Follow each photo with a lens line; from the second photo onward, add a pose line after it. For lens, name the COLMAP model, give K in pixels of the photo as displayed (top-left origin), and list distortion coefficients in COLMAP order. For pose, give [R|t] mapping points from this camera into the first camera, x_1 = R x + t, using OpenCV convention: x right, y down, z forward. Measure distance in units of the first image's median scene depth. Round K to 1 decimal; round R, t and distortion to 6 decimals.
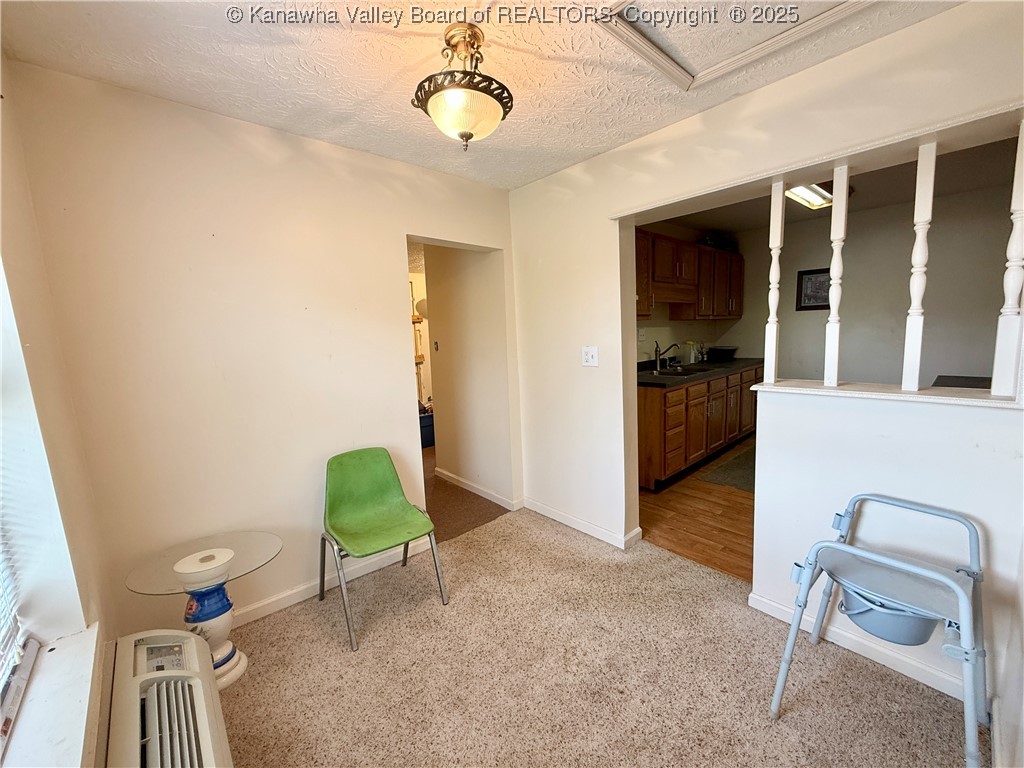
lens RADIAL K [[406.7, 0, 510.1], [0, 406.7, 383.3], [0, 0, 1]] dist [0.000206, 0.000225]
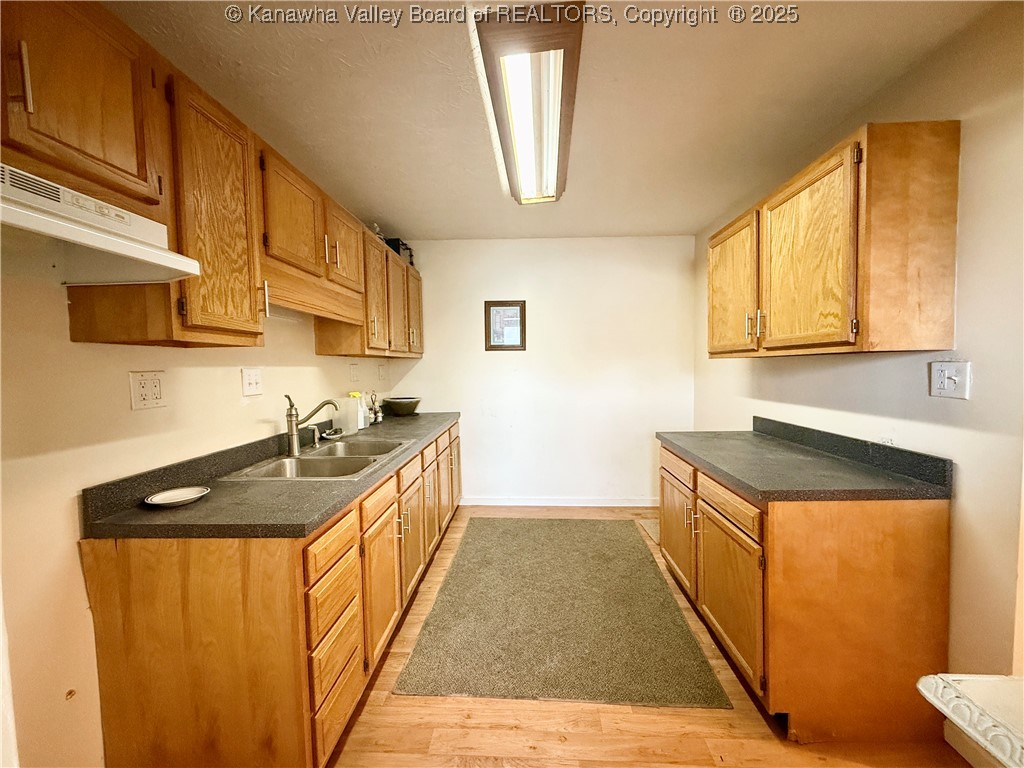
lens RADIAL K [[406.7, 0, 515.1], [0, 406.7, 384.6], [0, 0, 1]] dist [0.000206, 0.000225]
pose [[0.691966, -0.005225, 0.721911, 0.200640], [0.078105, 0.994646, -0.067666, -0.063342], [-0.717693, 0.103208, 0.688669, 0.483295]]
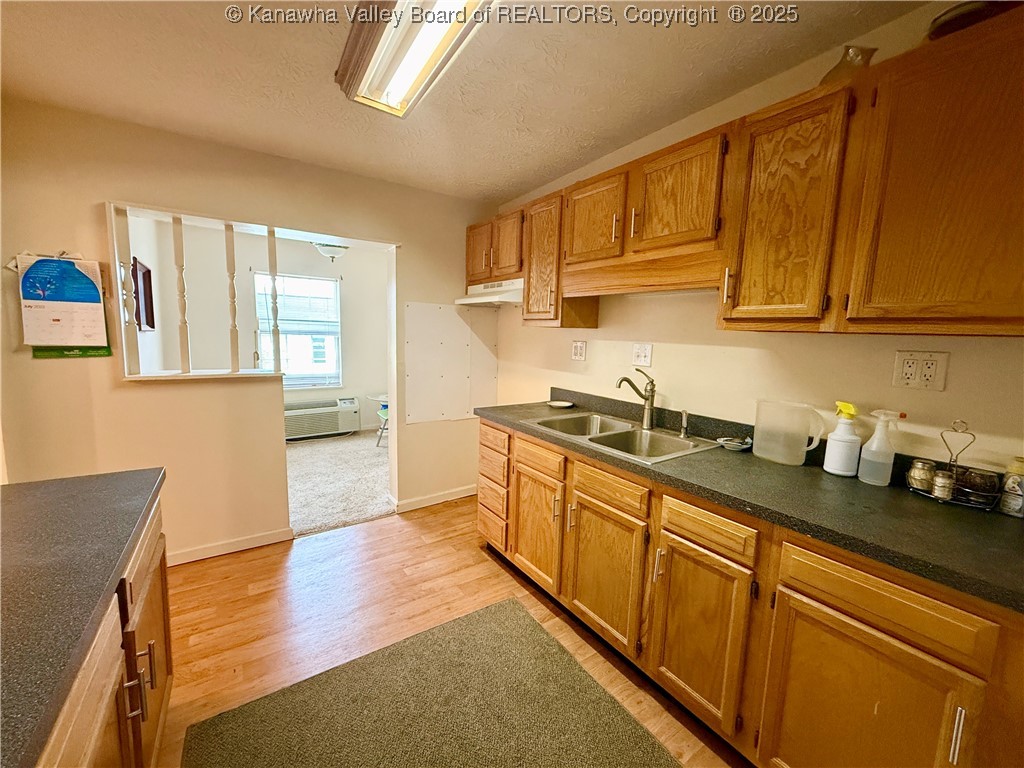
lens RADIAL K [[406.7, 0, 516.0], [0, 406.7, 384.1], [0, 0, 1]] dist [0.000206, 0.000225]
pose [[-0.116790, 0.160614, -0.980083, 0.883432], [-0.148086, 0.972989, 0.177097, -0.152697], [0.982054, 0.165820, -0.089851, 0.892906]]
